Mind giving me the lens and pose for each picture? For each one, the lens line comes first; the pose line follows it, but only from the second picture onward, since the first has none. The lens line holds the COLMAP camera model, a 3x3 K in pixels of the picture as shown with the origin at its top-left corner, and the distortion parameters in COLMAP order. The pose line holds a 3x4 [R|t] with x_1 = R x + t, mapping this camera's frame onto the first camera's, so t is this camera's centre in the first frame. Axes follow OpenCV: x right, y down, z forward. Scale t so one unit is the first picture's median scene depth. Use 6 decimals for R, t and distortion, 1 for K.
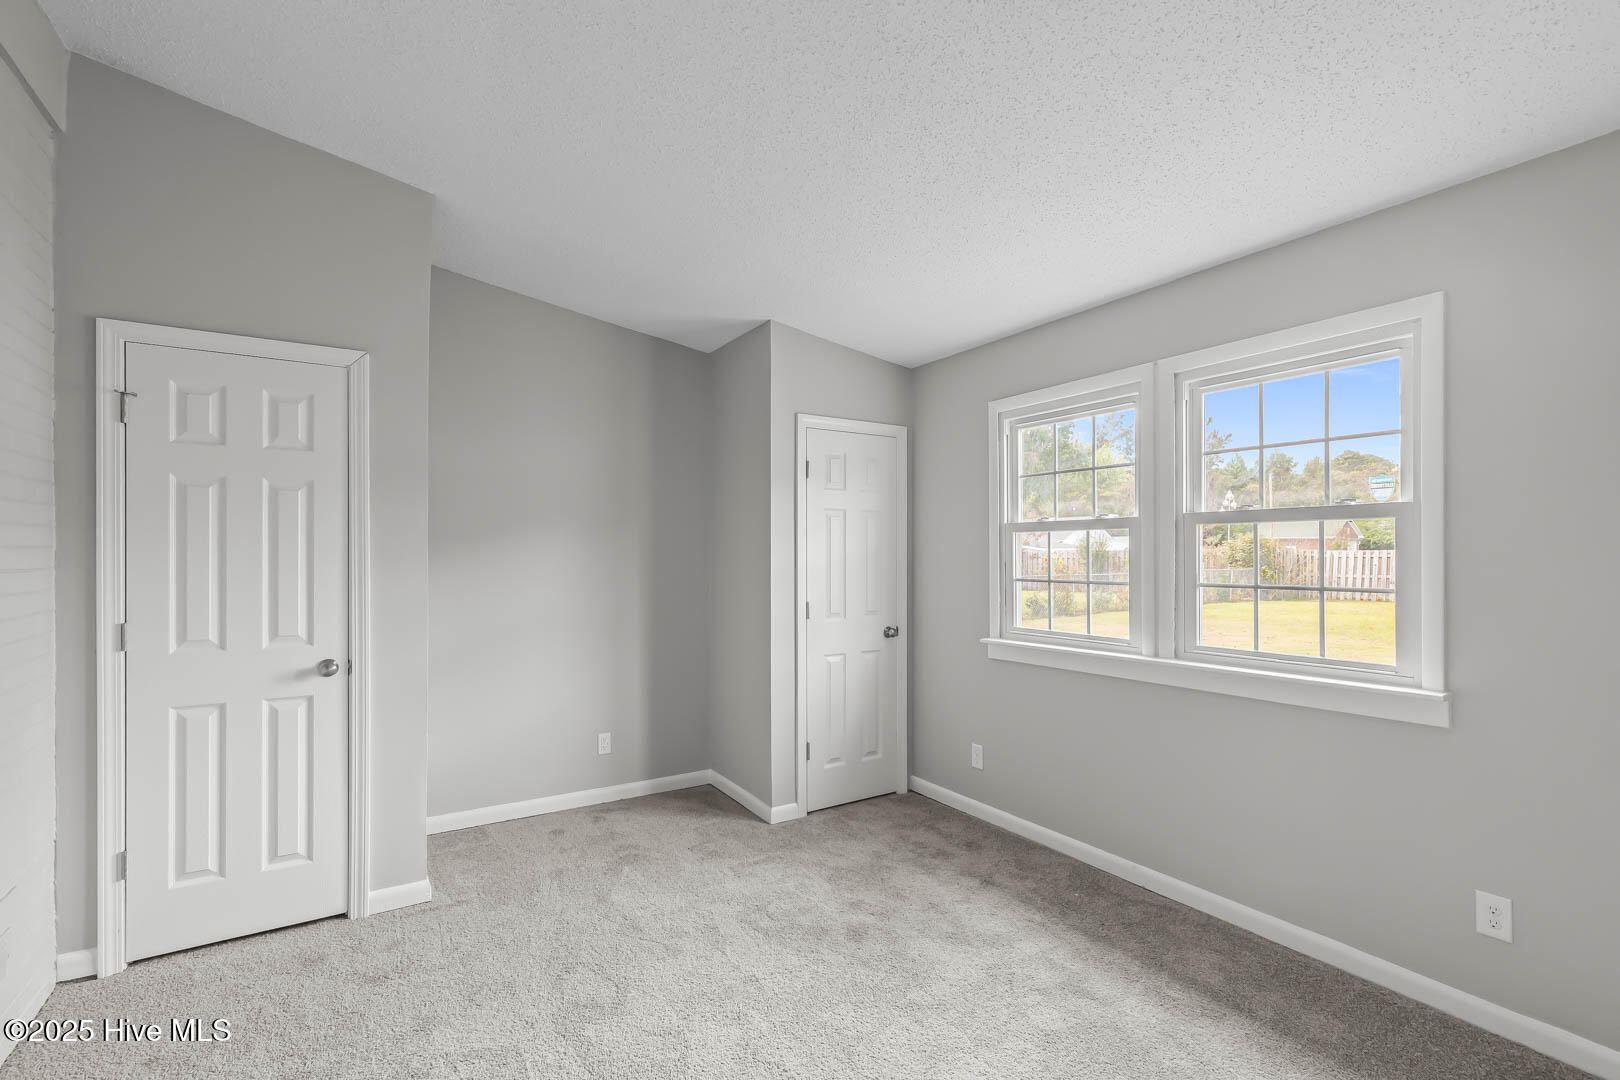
lens RADIAL K [[727.2, 0, 810.0], [0, 727.2, 540.0], [0, 0, 1]] dist [0.012426, -0.000451]
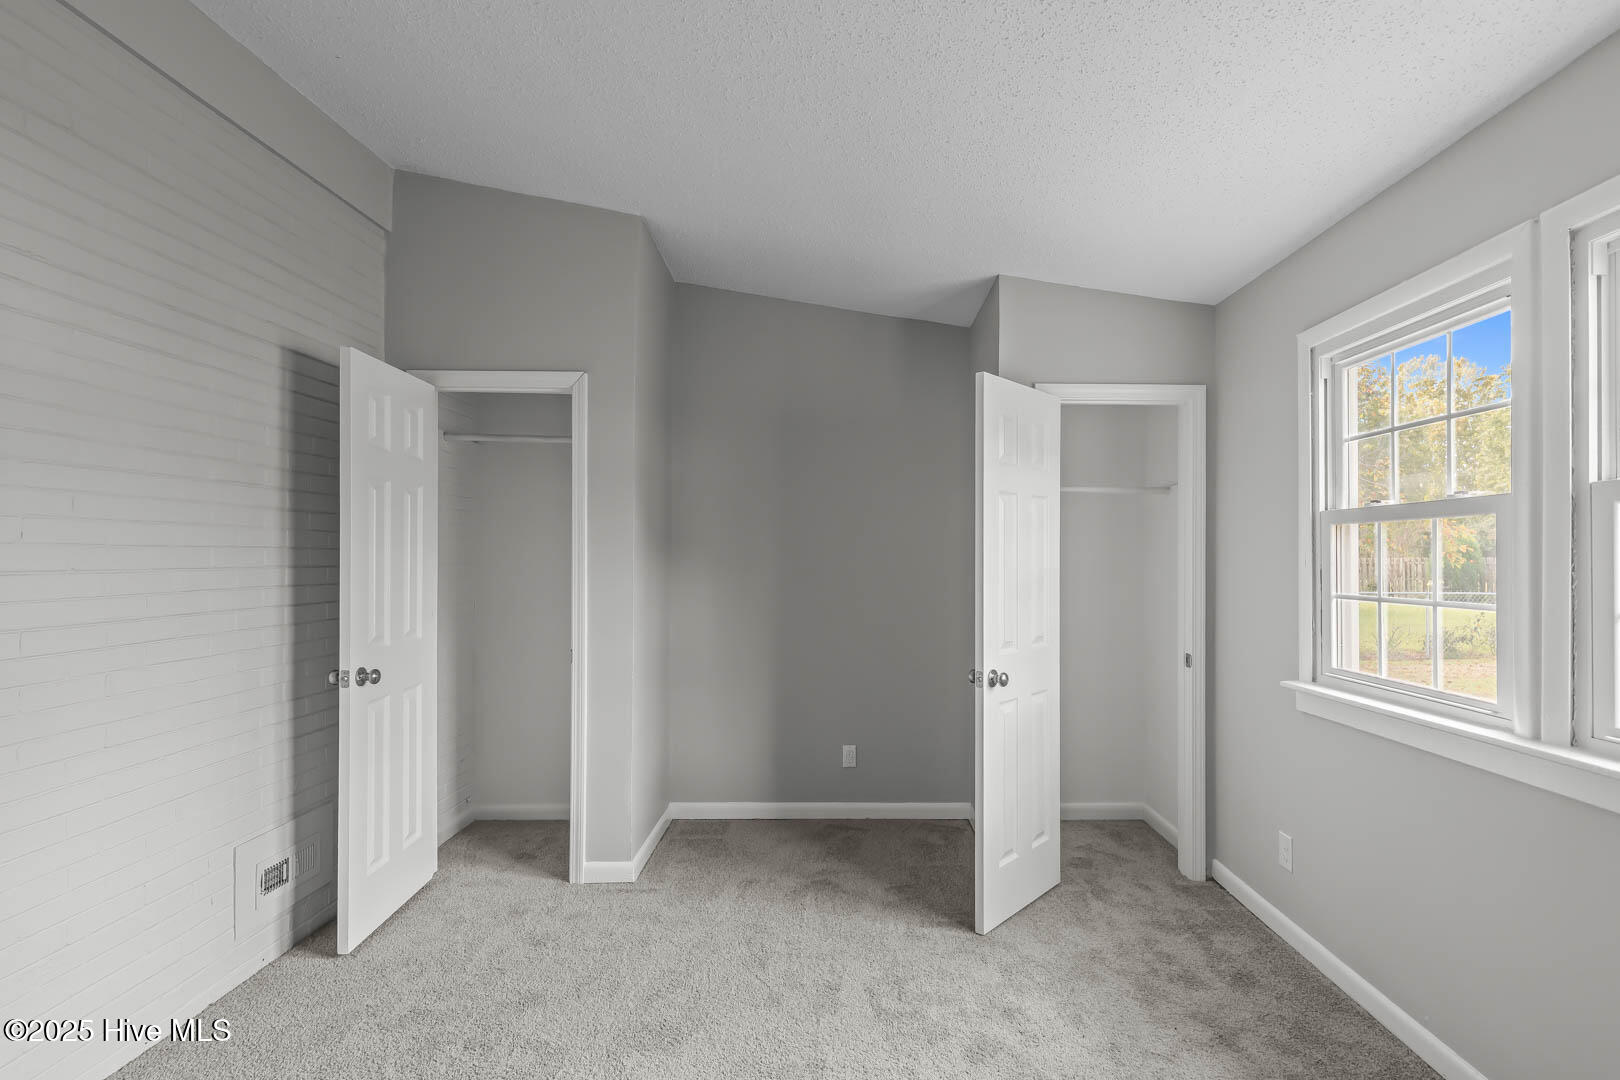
lens RADIAL K [[764.8, 0, 810.0], [0, 764.8, 540.0], [0, 0, 1]] dist [0.009407, -0.000901]
pose [[0.856405, -0.007603, -0.516248, 0.248766], [0.006517, 0.999971, -0.003917, 0.003575], [0.516263, -0.000010, 0.856430, 0.164180]]
